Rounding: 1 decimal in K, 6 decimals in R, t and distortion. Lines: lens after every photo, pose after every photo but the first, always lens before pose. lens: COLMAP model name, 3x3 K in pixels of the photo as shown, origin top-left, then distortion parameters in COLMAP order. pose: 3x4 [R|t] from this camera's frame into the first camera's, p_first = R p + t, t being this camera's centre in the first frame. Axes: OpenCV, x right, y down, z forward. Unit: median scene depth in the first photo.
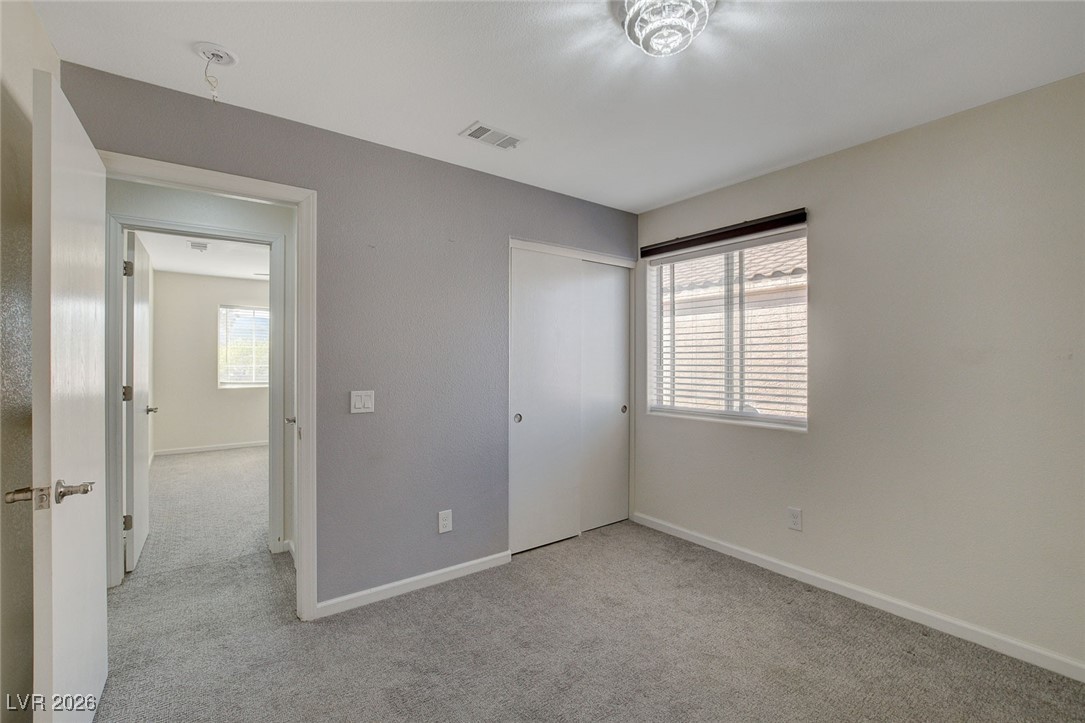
lens RADIAL K [[472.3, 0, 542.3], [0, 472.3, 360.5], [0, 0, 1]] dist [-0.017811, 0.004425]
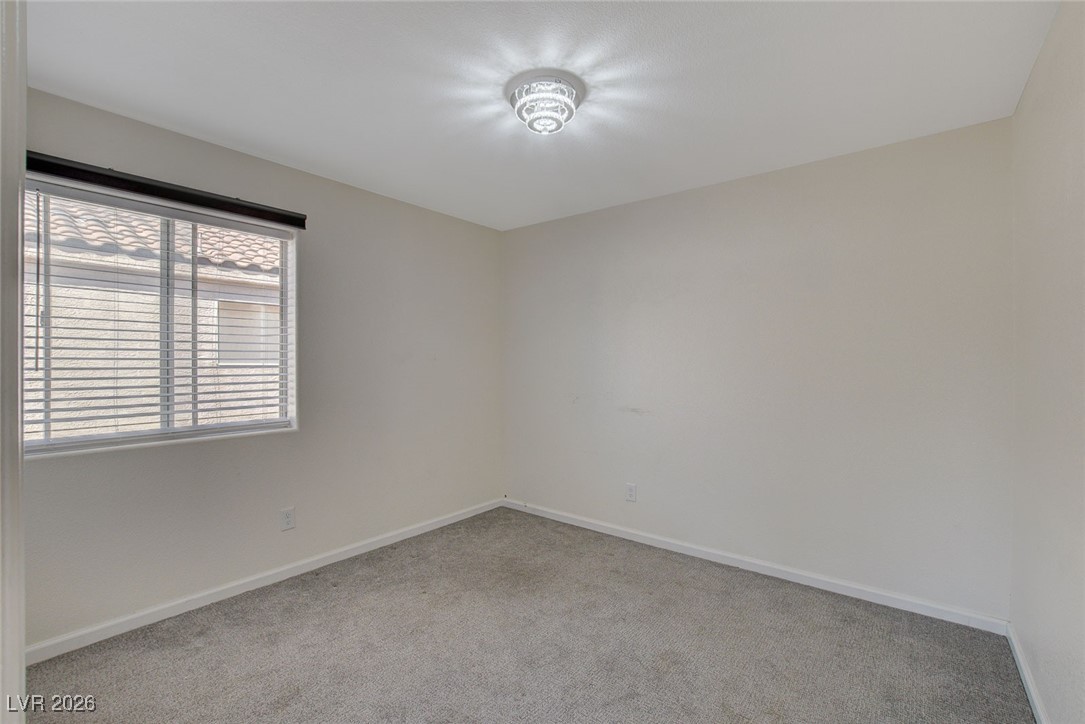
lens RADIAL K [[472.3, 0, 542.3], [0, 472.3, 361.0], [0, 0, 1]] dist [-0.017811, 0.004425]
pose [[-0.245803, 0.001343, 0.969319, -0.488093], [0.000254, 0.999999, -0.001321, 0.000815], [-0.969320, -0.000079, -0.245804, 0.612853]]
